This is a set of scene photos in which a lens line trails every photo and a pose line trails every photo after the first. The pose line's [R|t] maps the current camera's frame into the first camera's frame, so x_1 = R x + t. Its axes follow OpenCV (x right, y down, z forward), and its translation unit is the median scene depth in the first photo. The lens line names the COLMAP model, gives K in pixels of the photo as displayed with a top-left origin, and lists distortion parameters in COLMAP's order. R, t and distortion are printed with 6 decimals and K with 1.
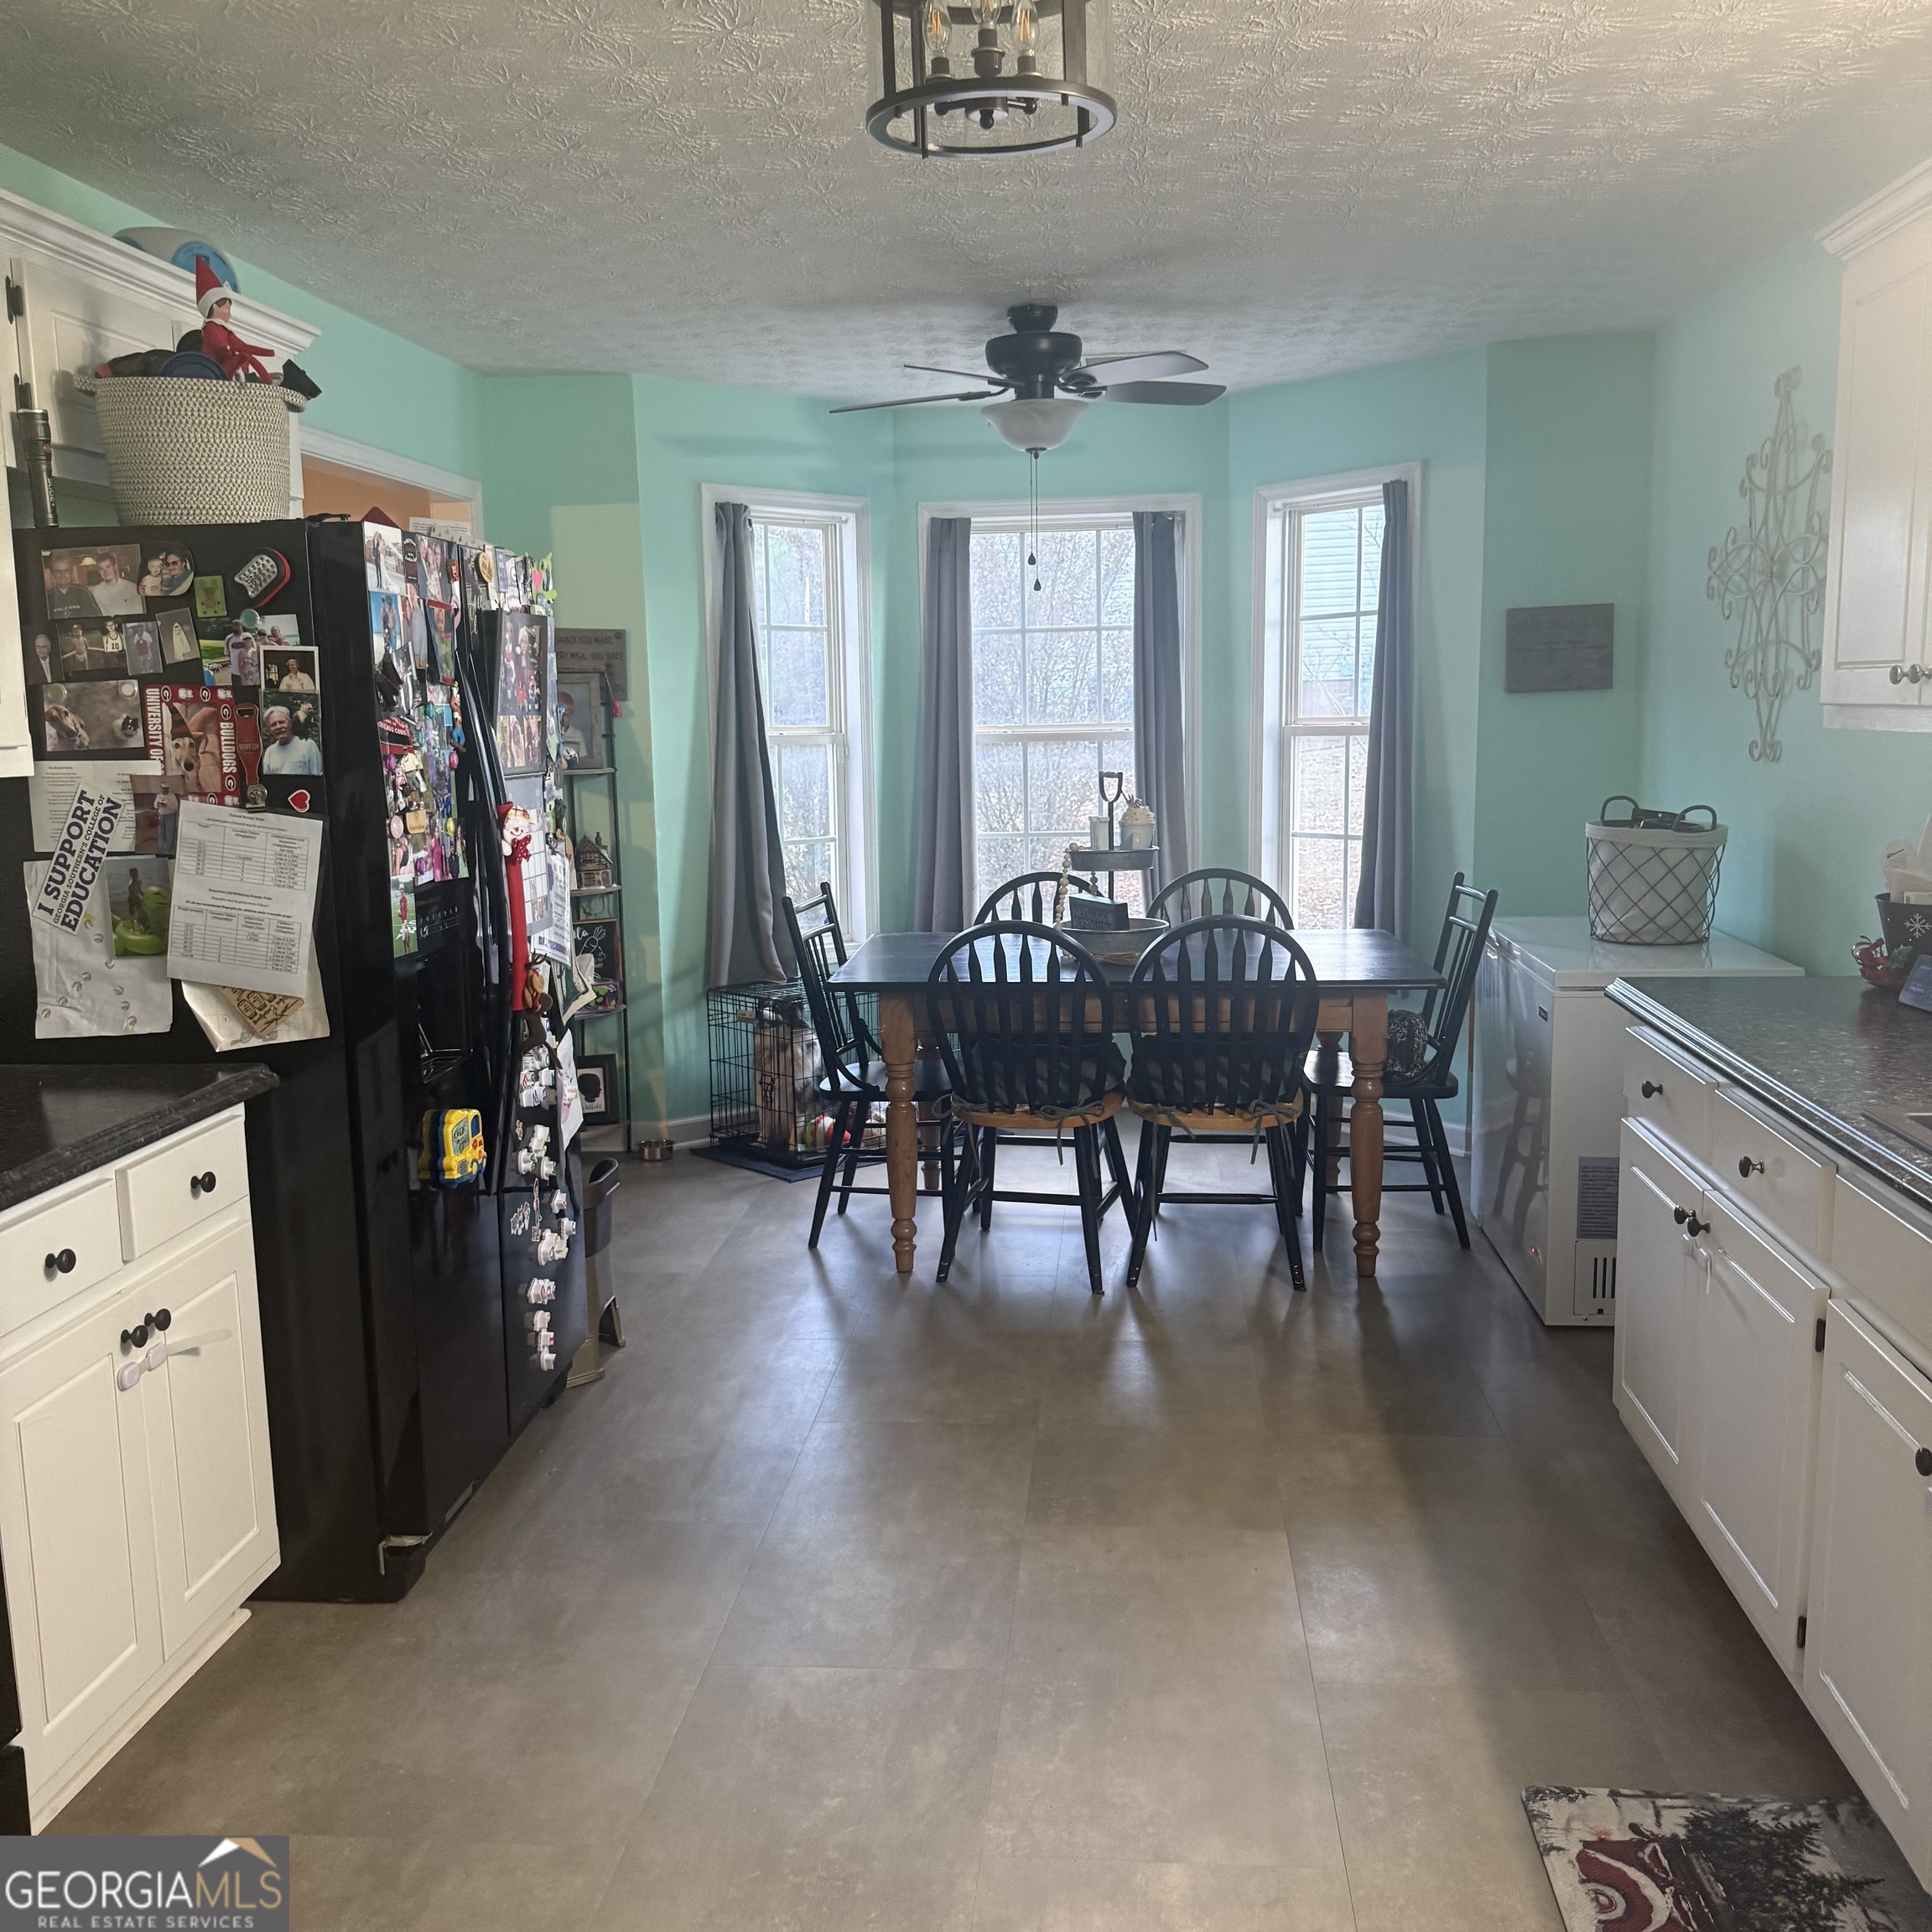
lens RADIAL K [[1761.8, 0, 1003.9], [0, 1761.8, 958.8], [0, 0, 1]] dist [0.136178, -0.291413]
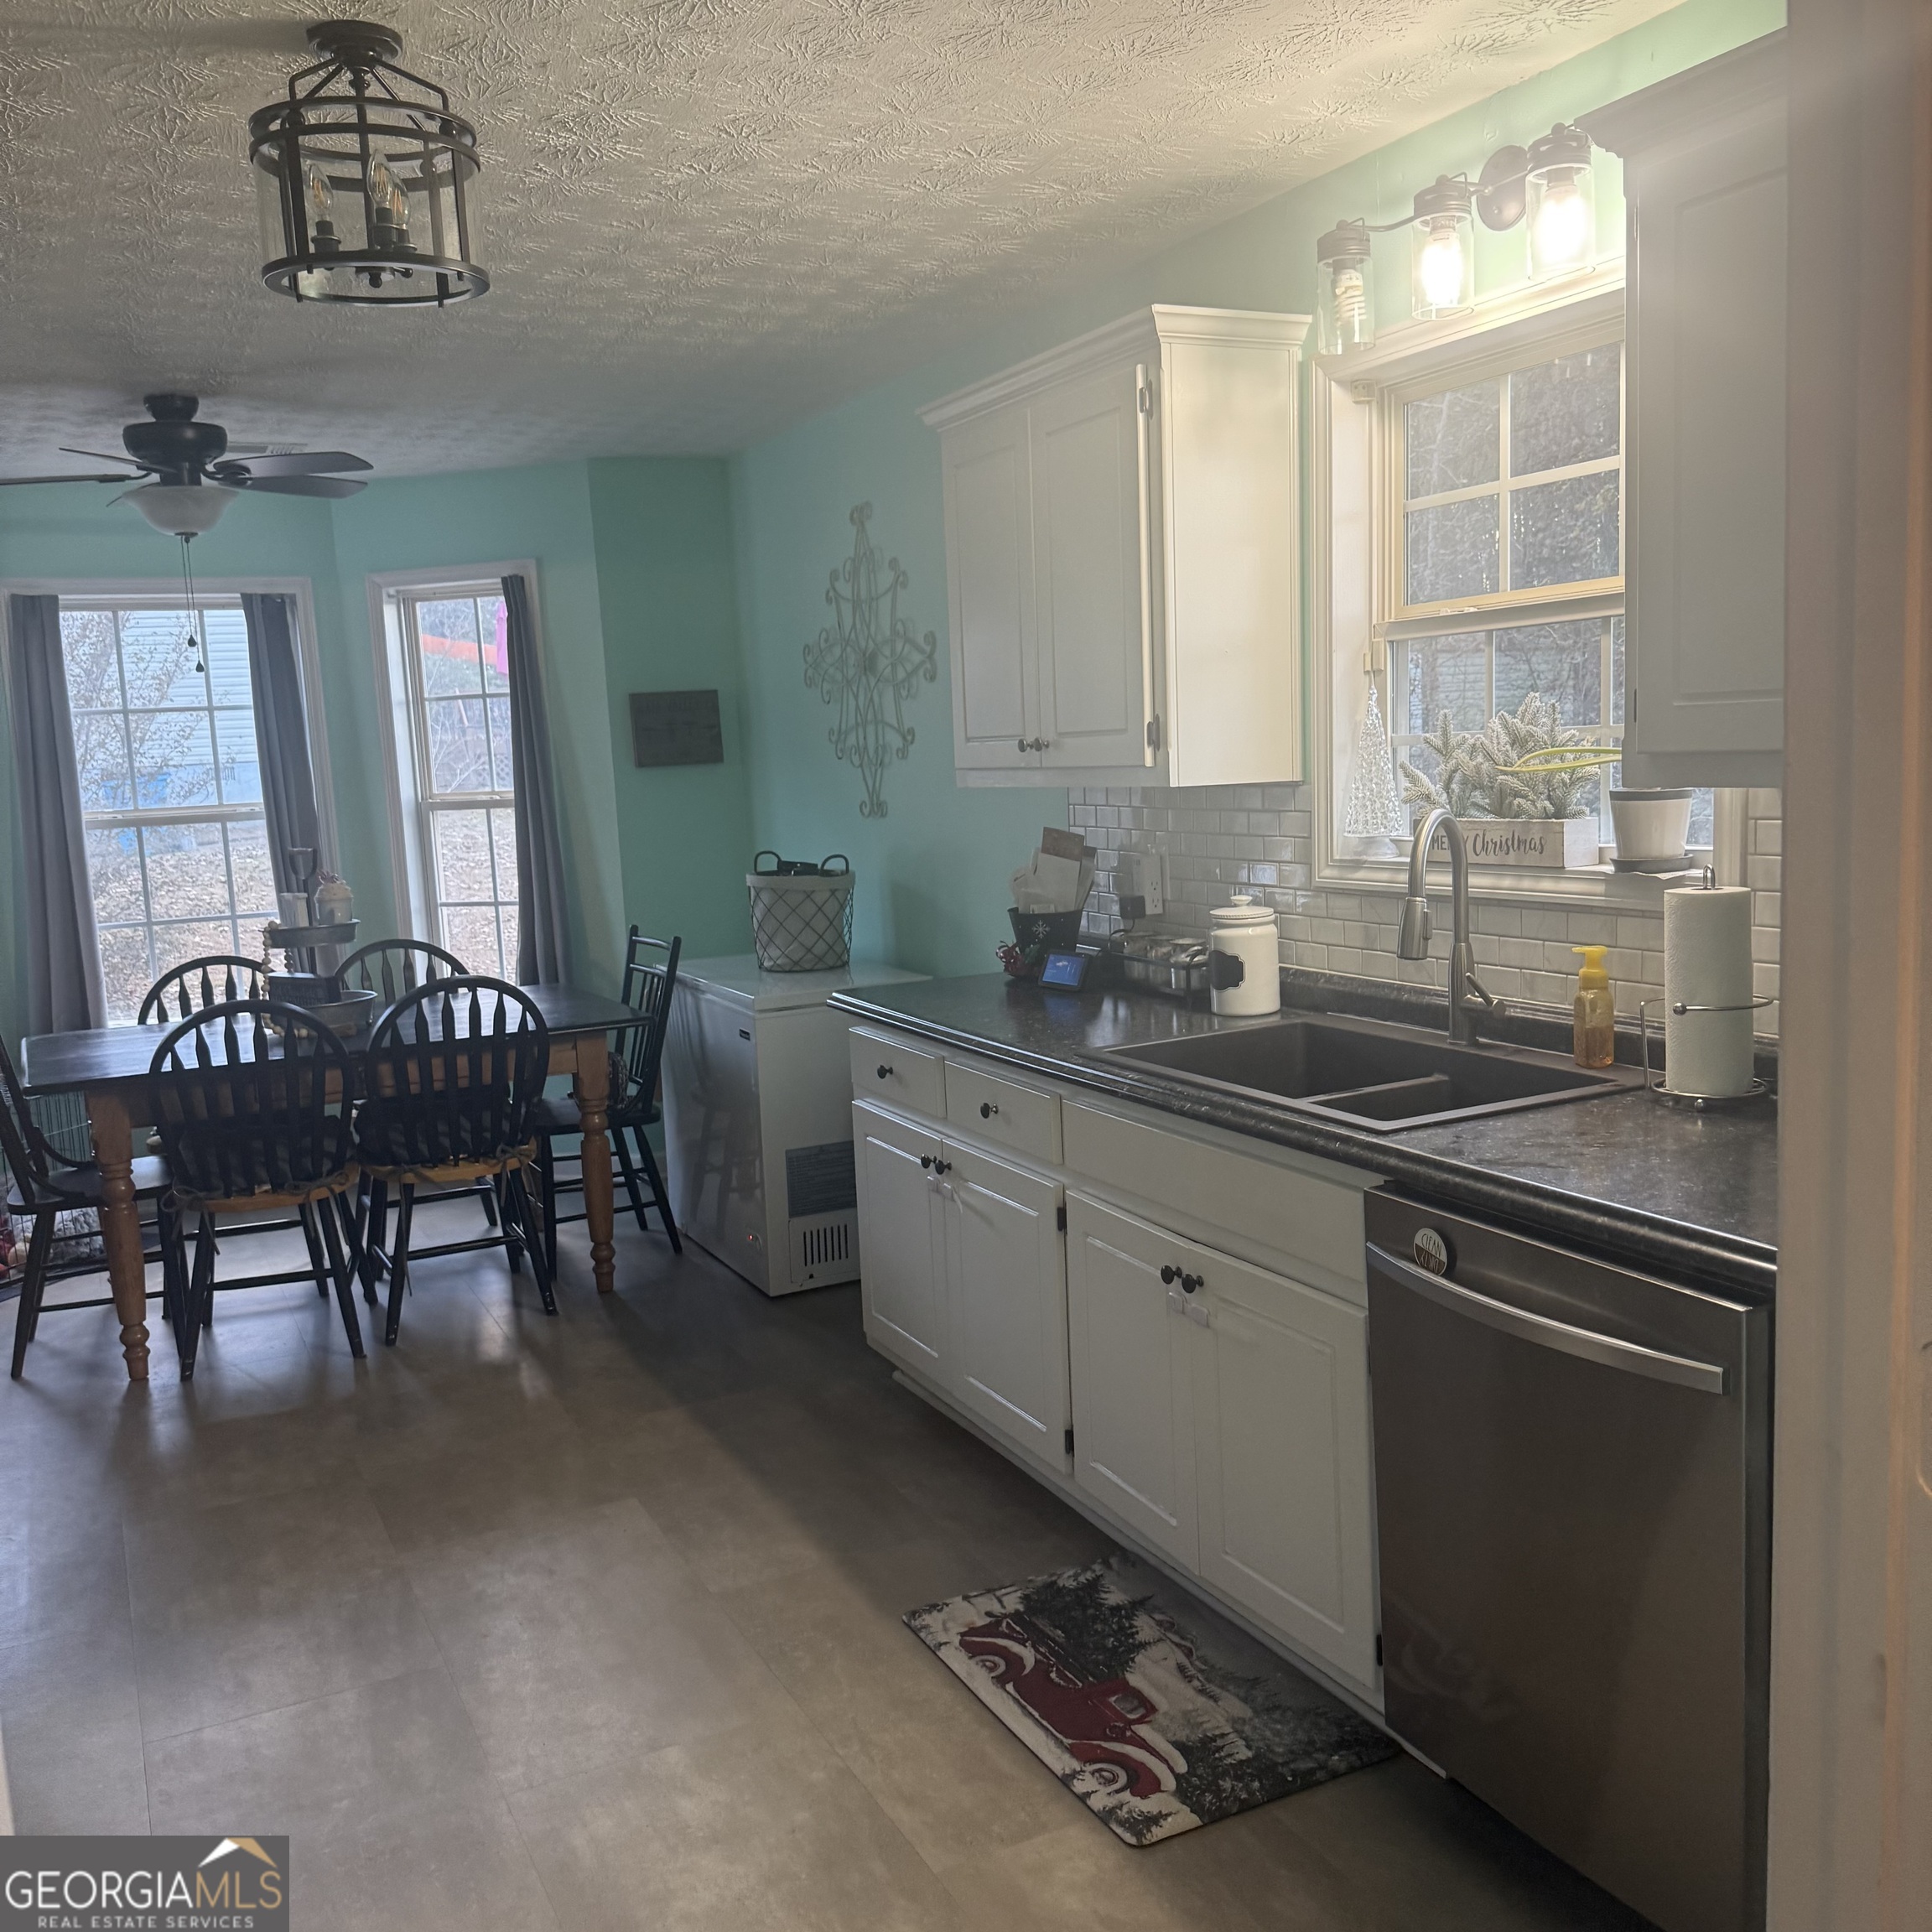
lens RADIAL K [[1761.8, 0, 1003.9], [0, 1761.8, 958.8], [0, 0, 1]] dist [0.136178, -0.291413]
pose [[0.843014, -0.083445, 0.531380, -0.296836], [0.105581, 0.994346, -0.011353, 0.020976], [-0.527429, 0.065674, 0.847057, -0.155068]]
